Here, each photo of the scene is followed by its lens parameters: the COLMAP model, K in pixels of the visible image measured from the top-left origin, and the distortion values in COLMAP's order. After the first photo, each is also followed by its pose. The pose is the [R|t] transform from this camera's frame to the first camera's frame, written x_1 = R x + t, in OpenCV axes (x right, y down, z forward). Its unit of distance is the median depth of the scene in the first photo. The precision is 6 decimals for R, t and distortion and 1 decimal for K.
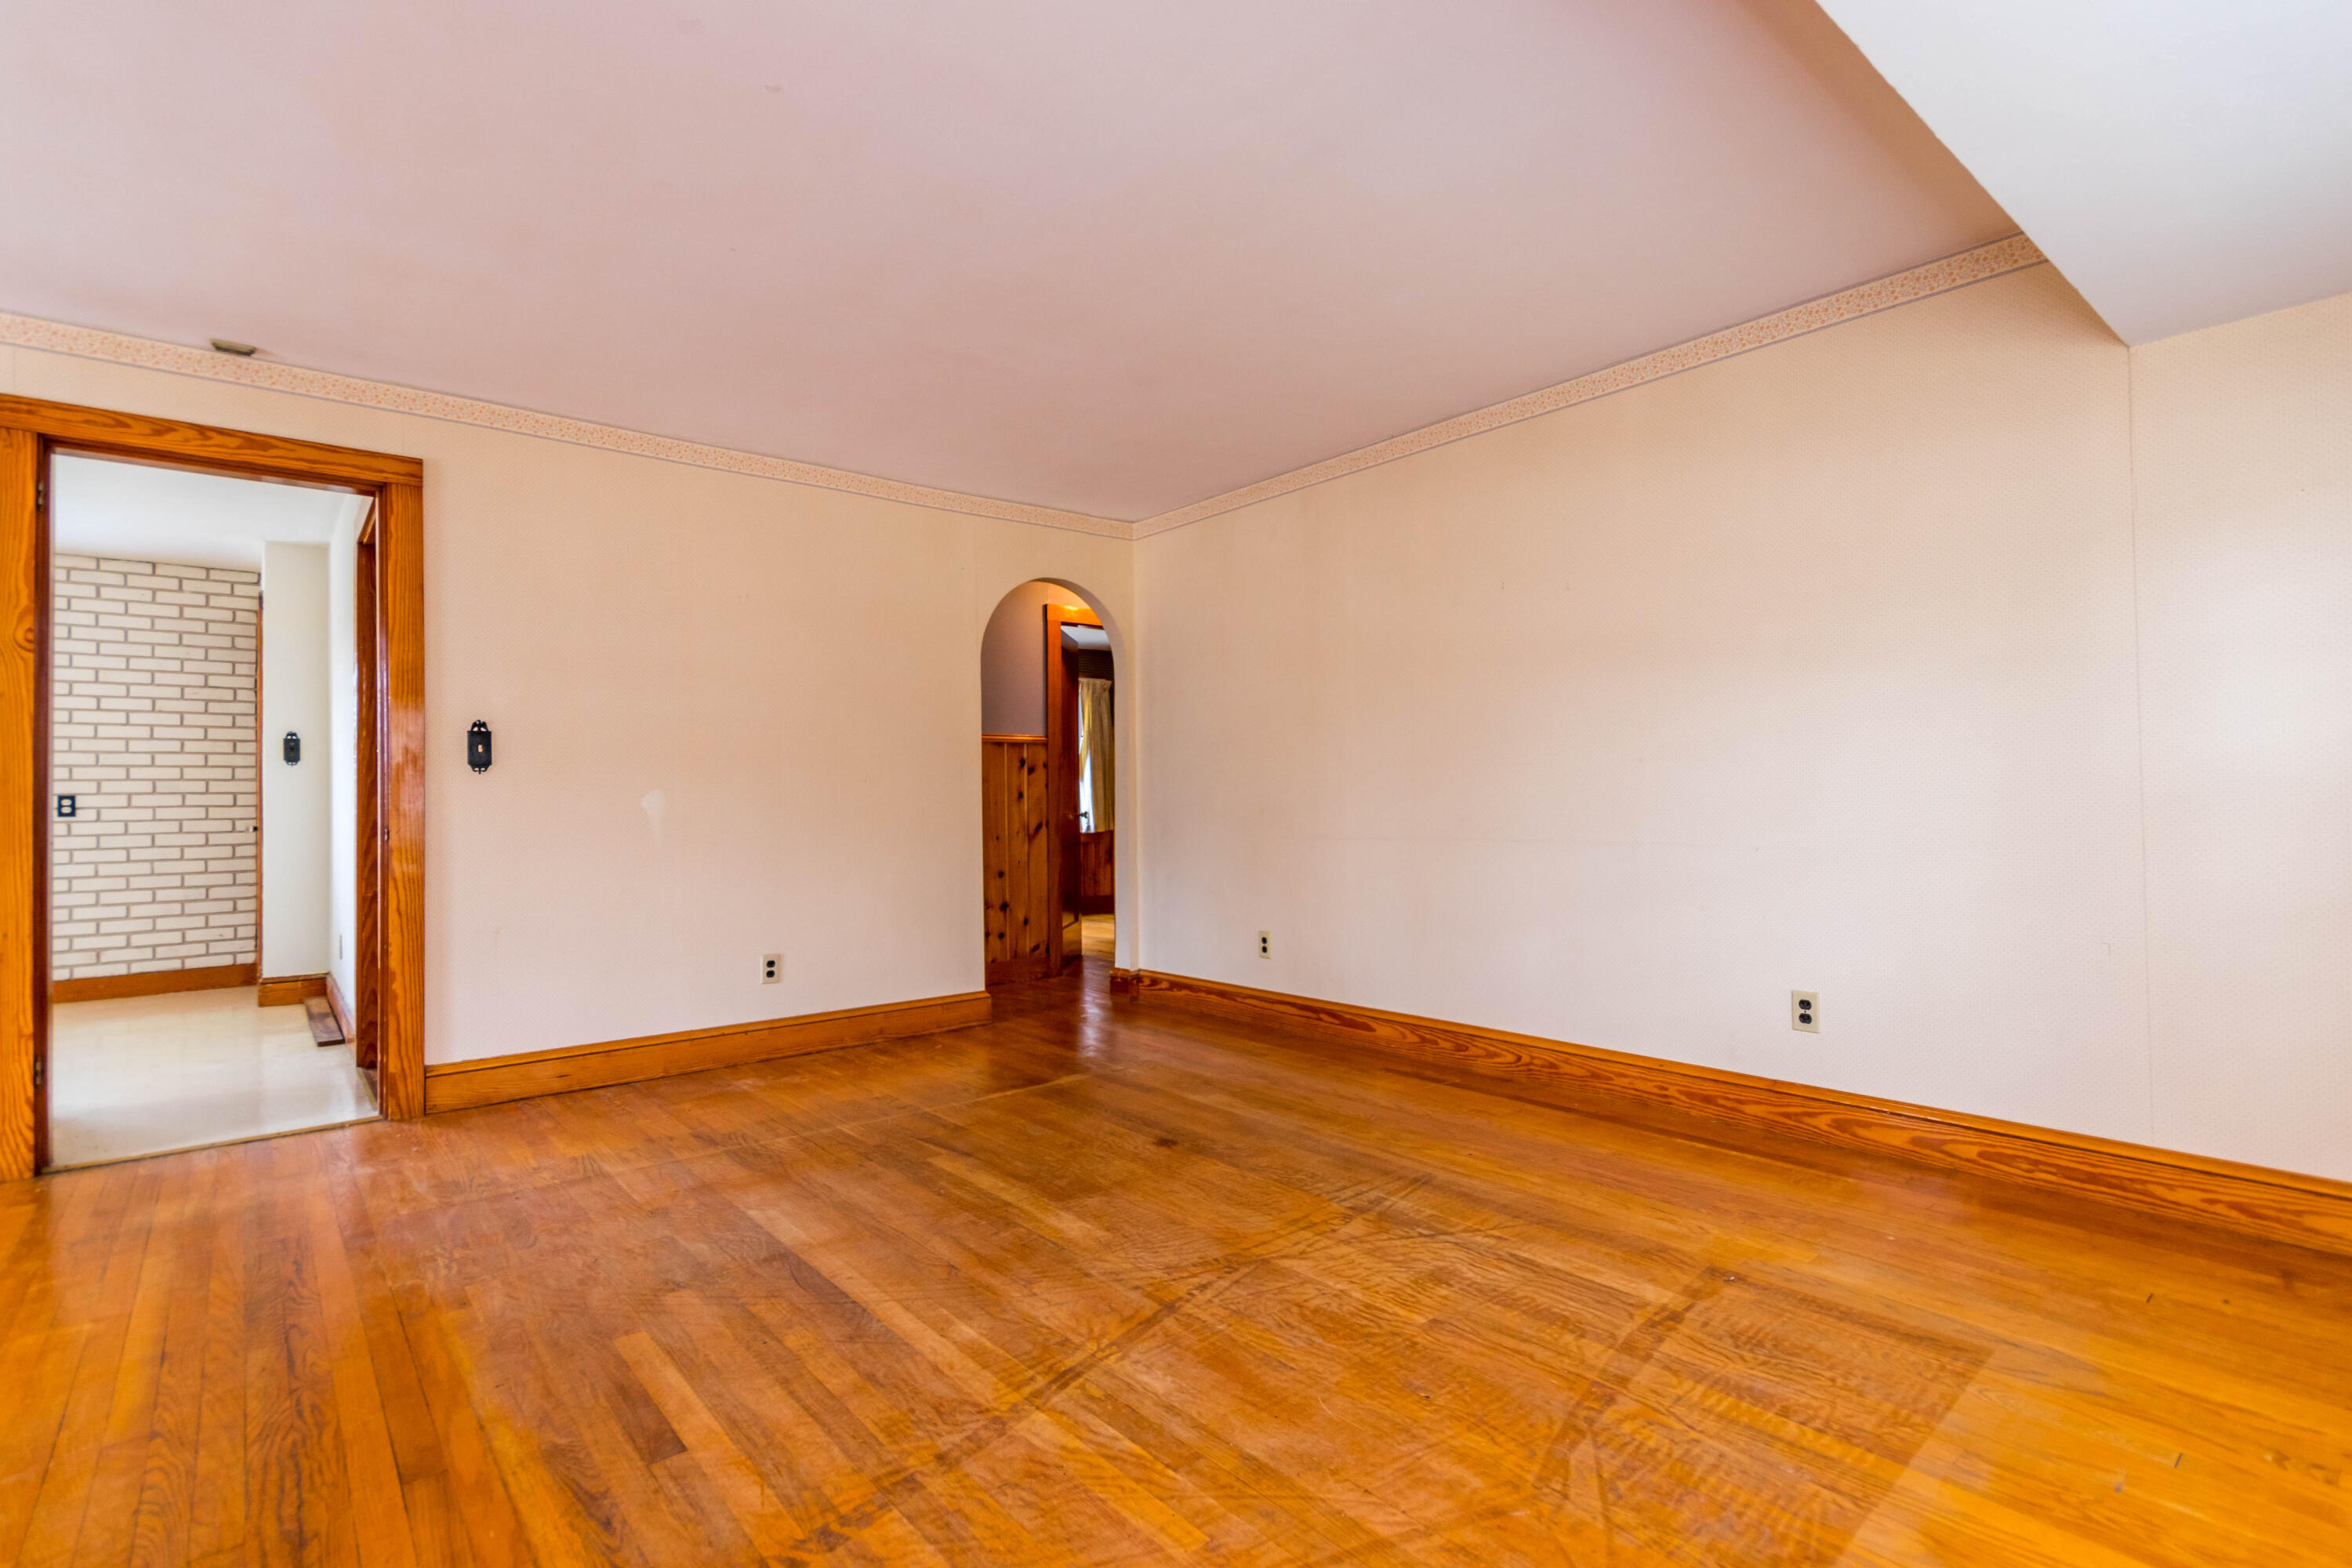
lens RADIAL K [[1104.4, 0, 1168.4], [0, 1104.4, 786.8], [0, 0, 1]] dist [-0.000236, 0.001309]
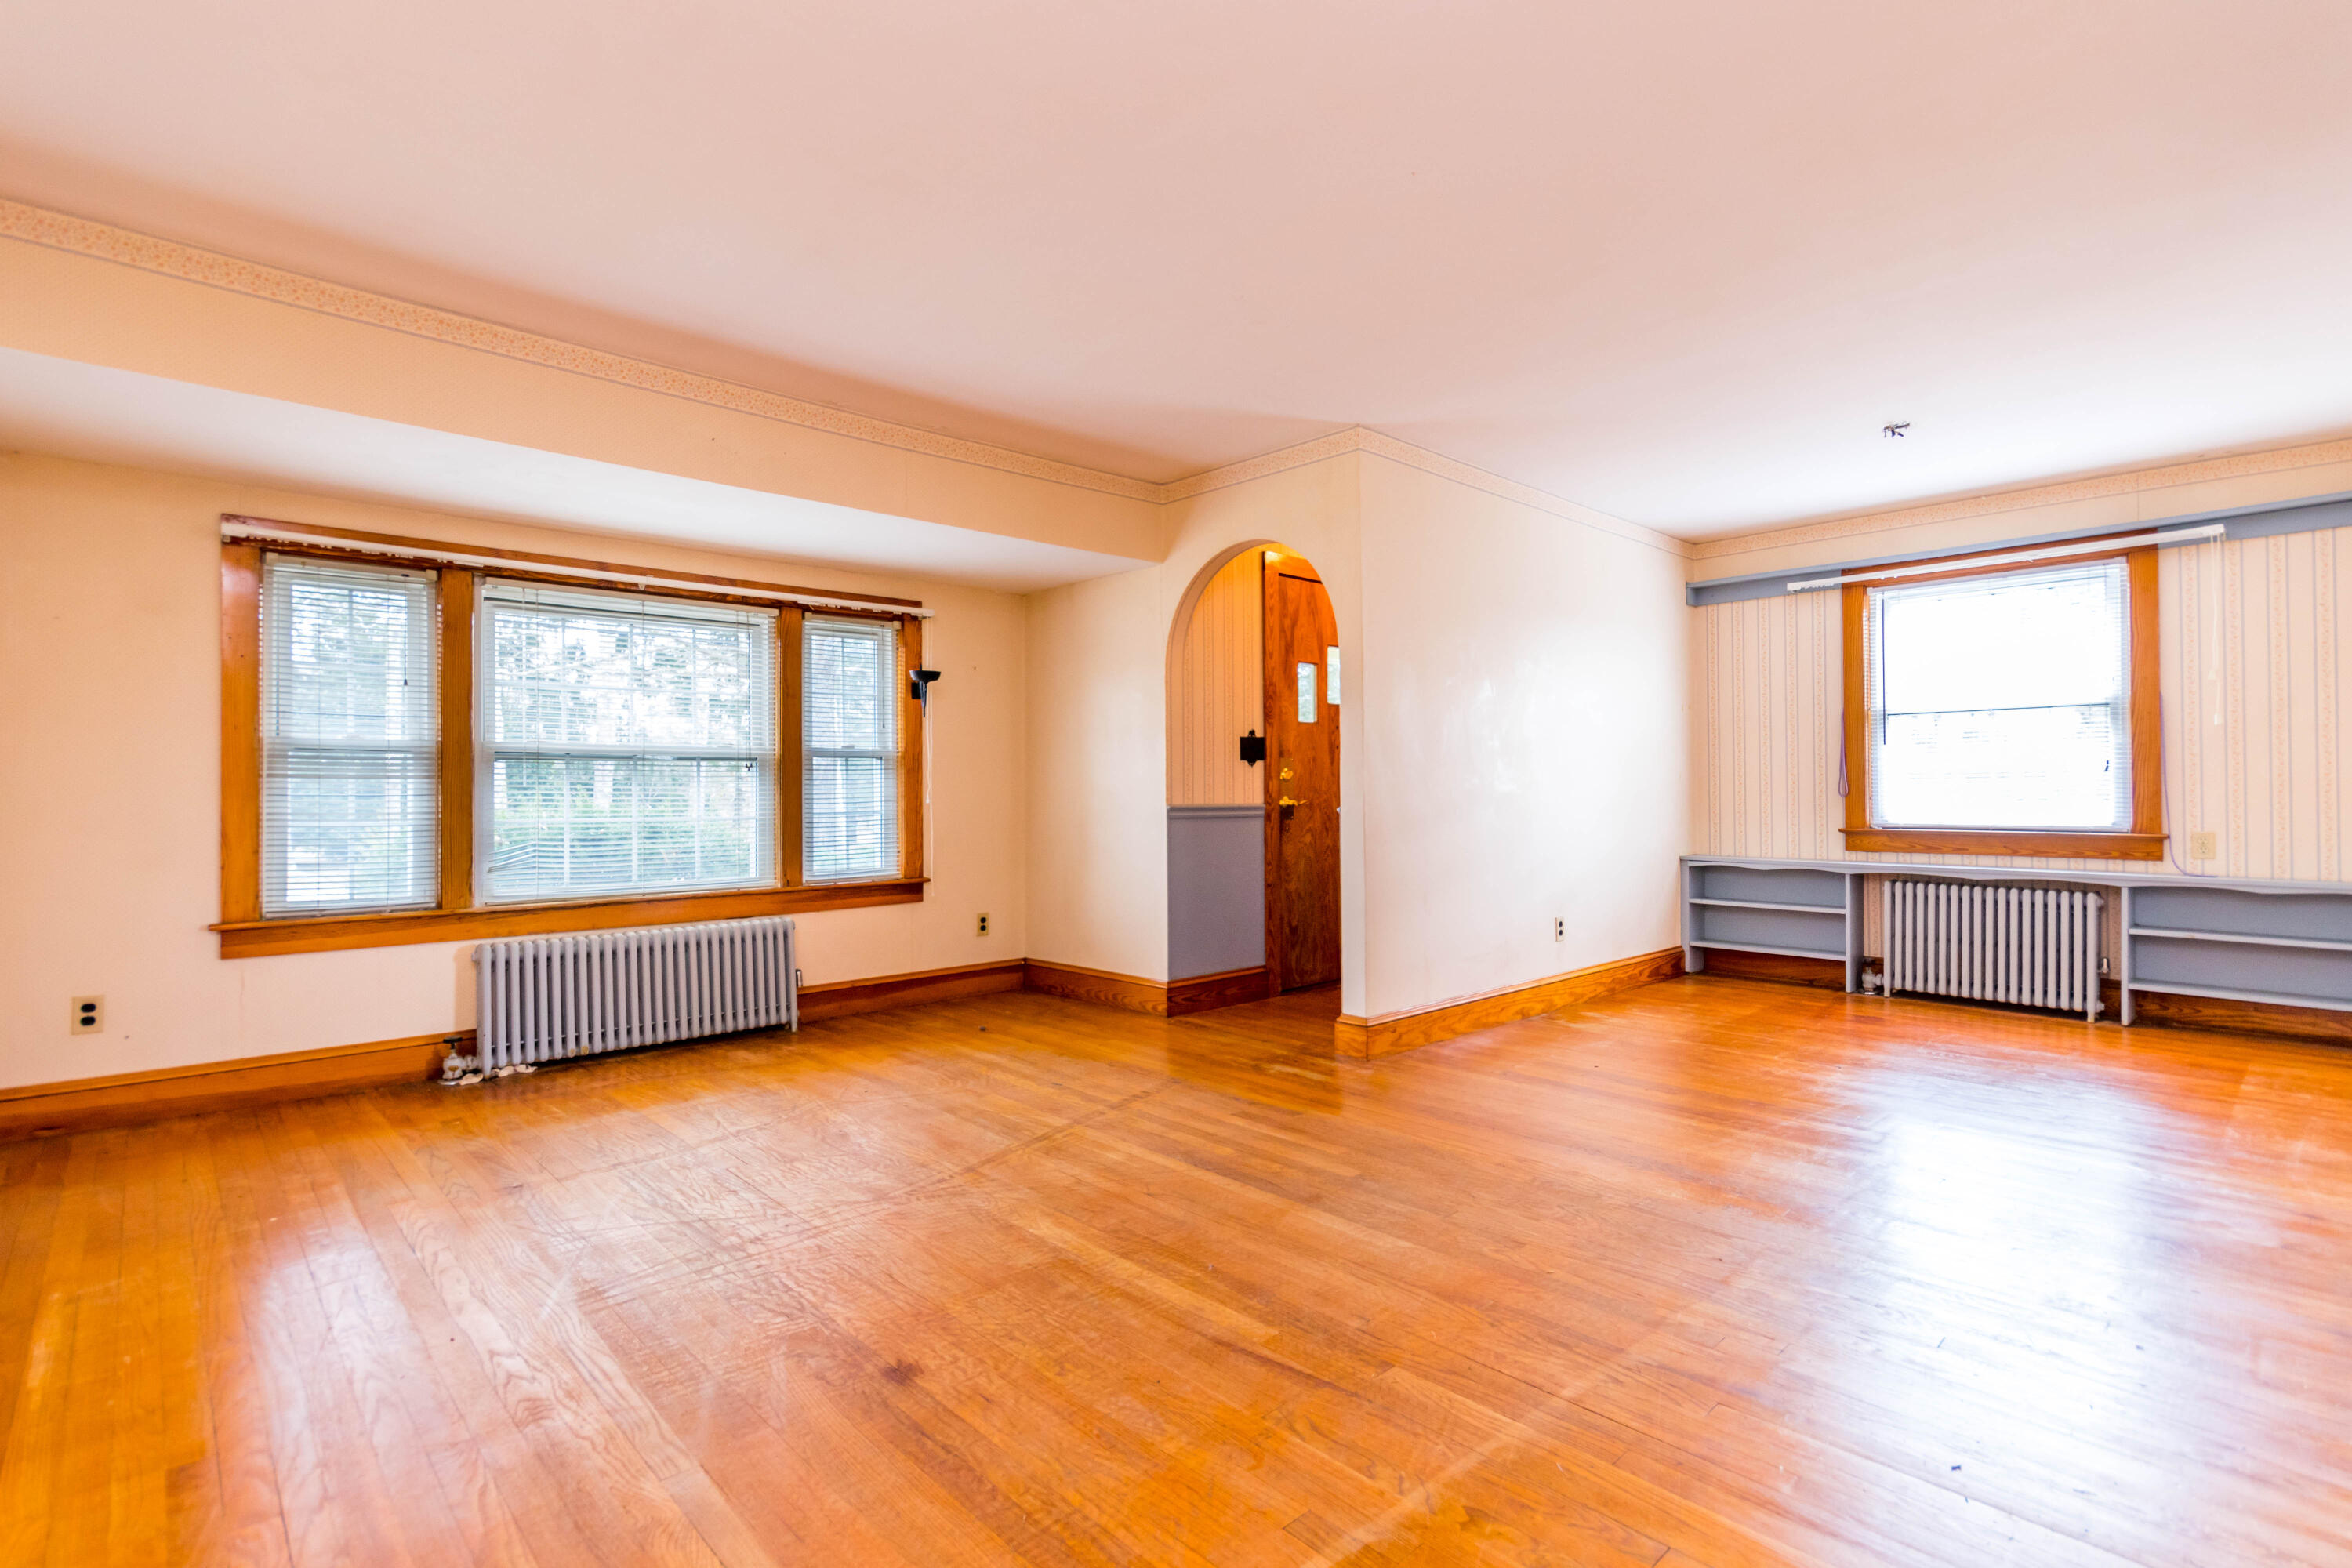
lens RADIAL K [[1104.4, 0, 1185.4], [0, 1104.4, 792.0], [0, 0, 1]] dist [-0.000236, 0.001309]
pose [[-0.997363, 0.017622, -0.070397, -0.141105], [0.018588, 0.999741, -0.013094, 0.023786], [0.070148, -0.014368, -0.997433, 1.917154]]
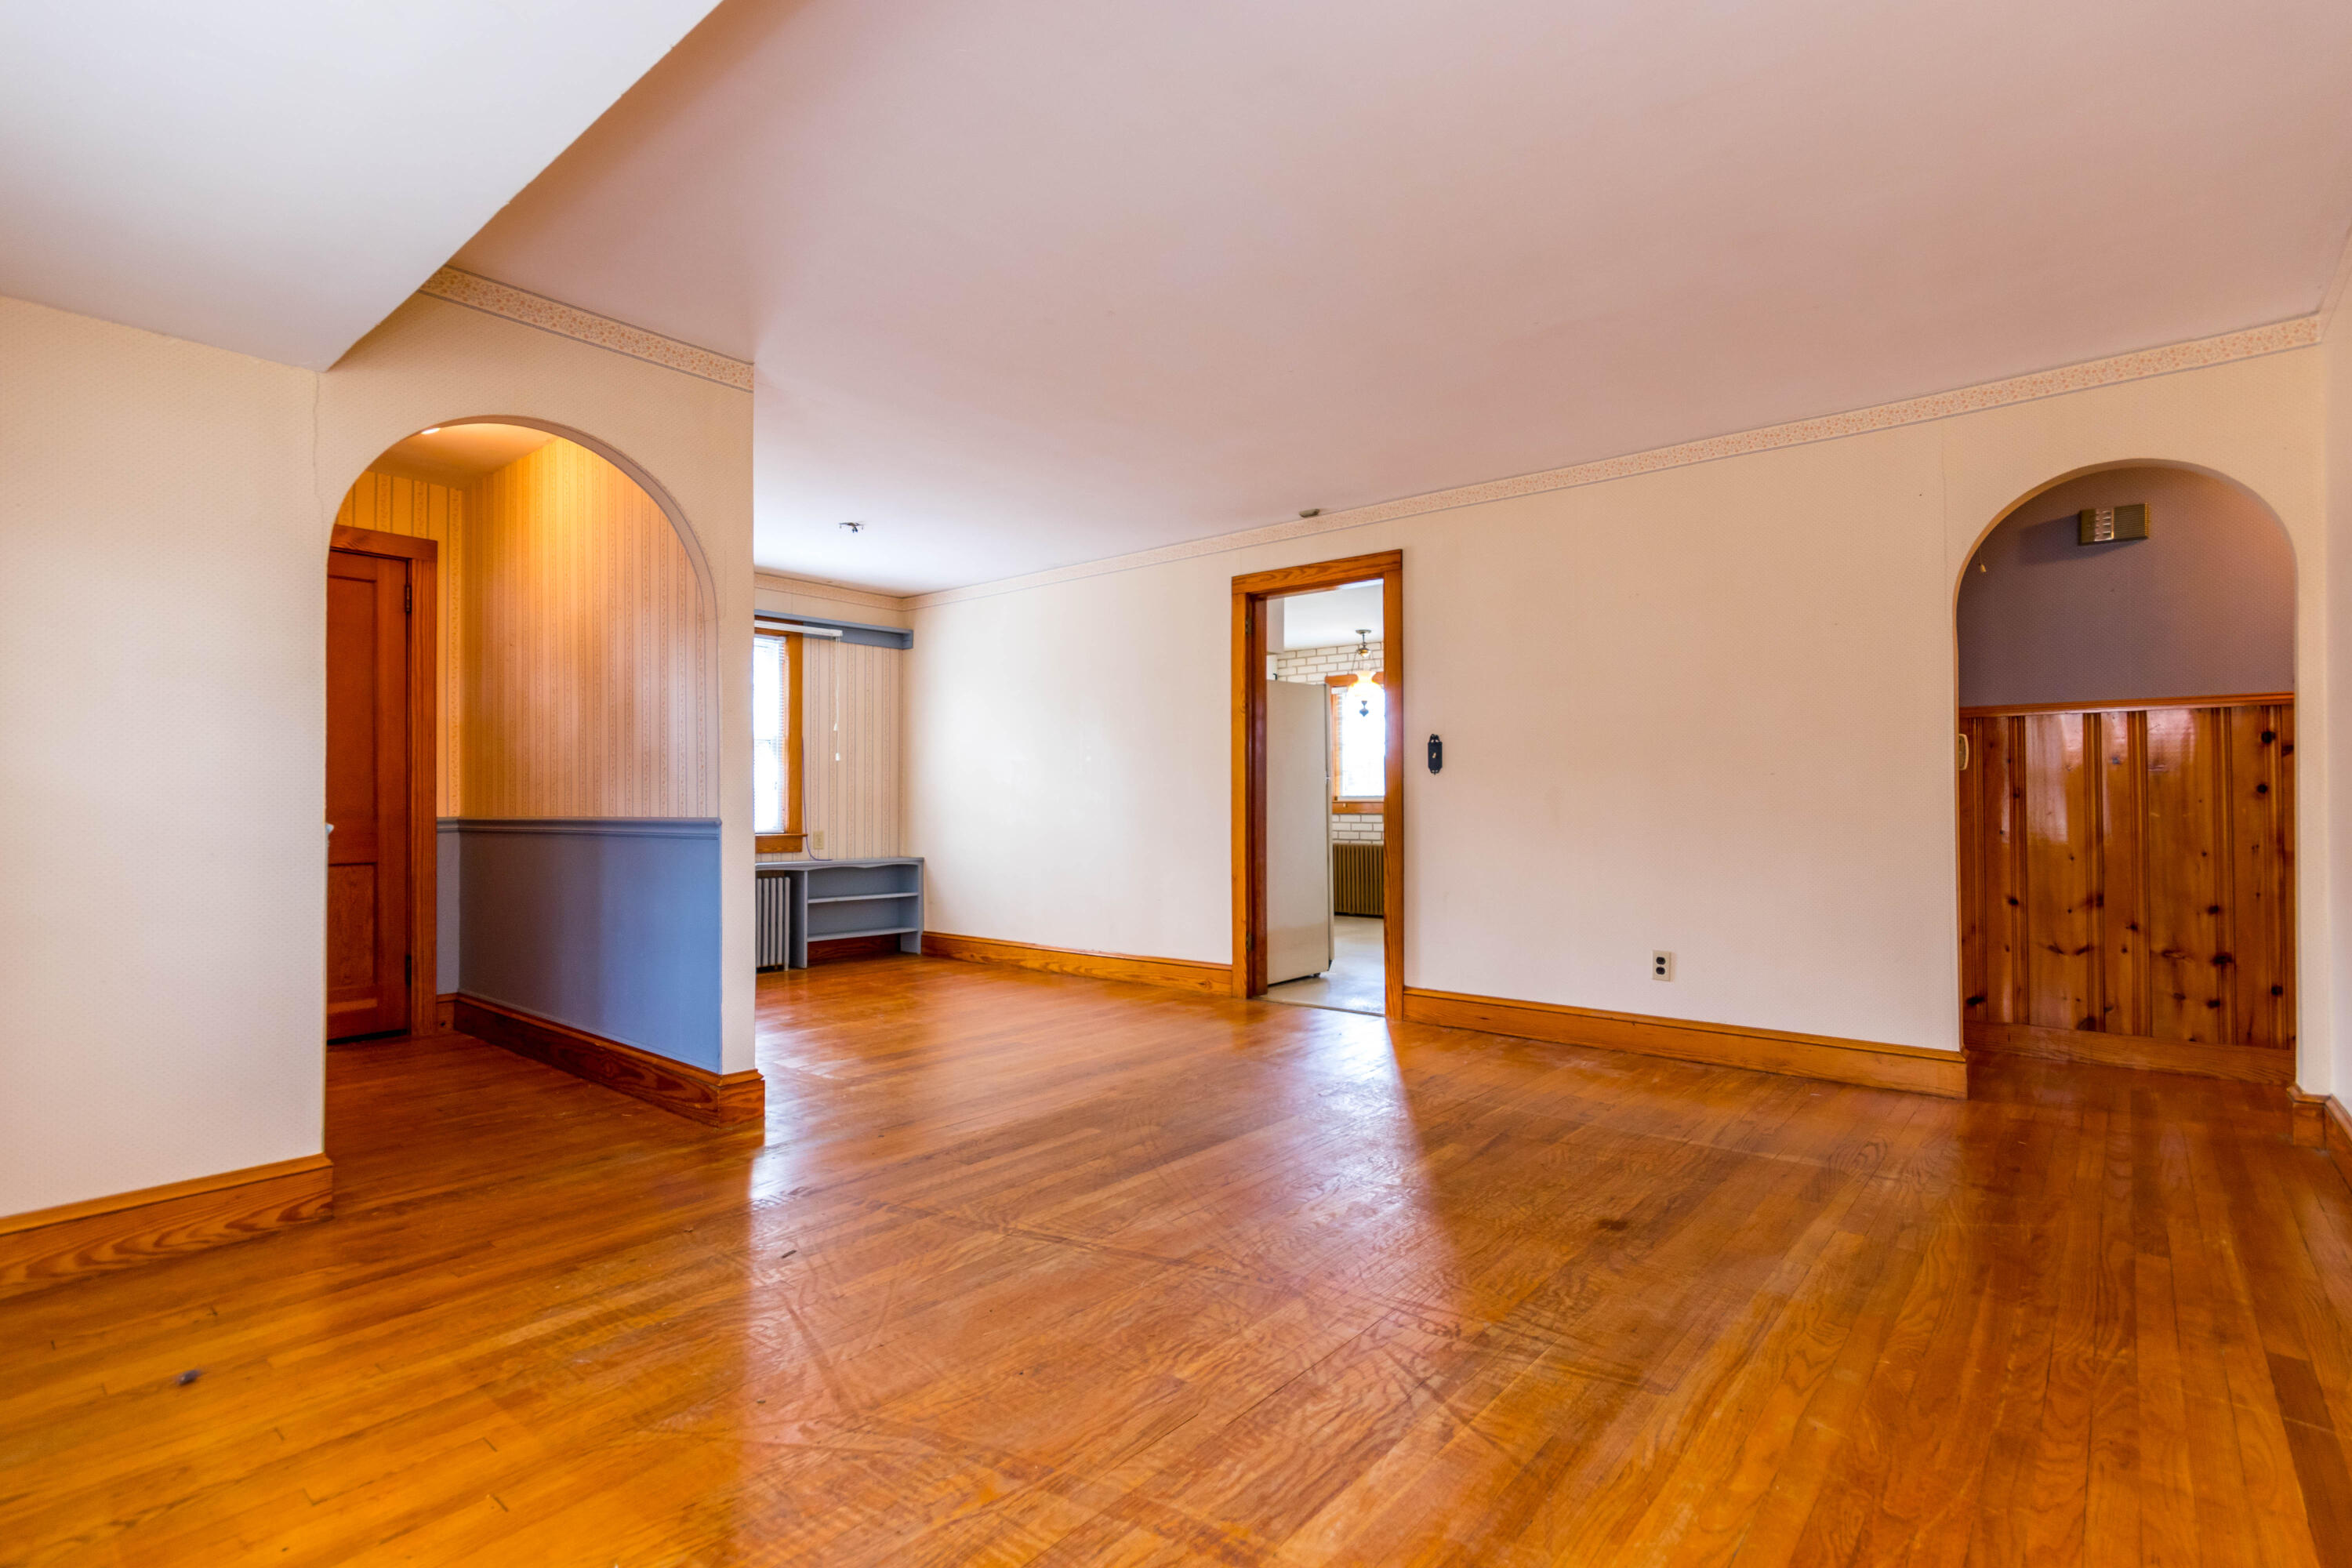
lens RADIAL K [[1104.4, 0, 1190.7], [0, 1104.4, 794.8], [0, 0, 1]] dist [-0.000236, 0.001309]
pose [[0.183299, 0.006709, -0.983034, 0.875899], [0.012456, 0.999881, 0.009146, -0.005119], [0.982978, -0.013921, 0.183193, 0.658061]]
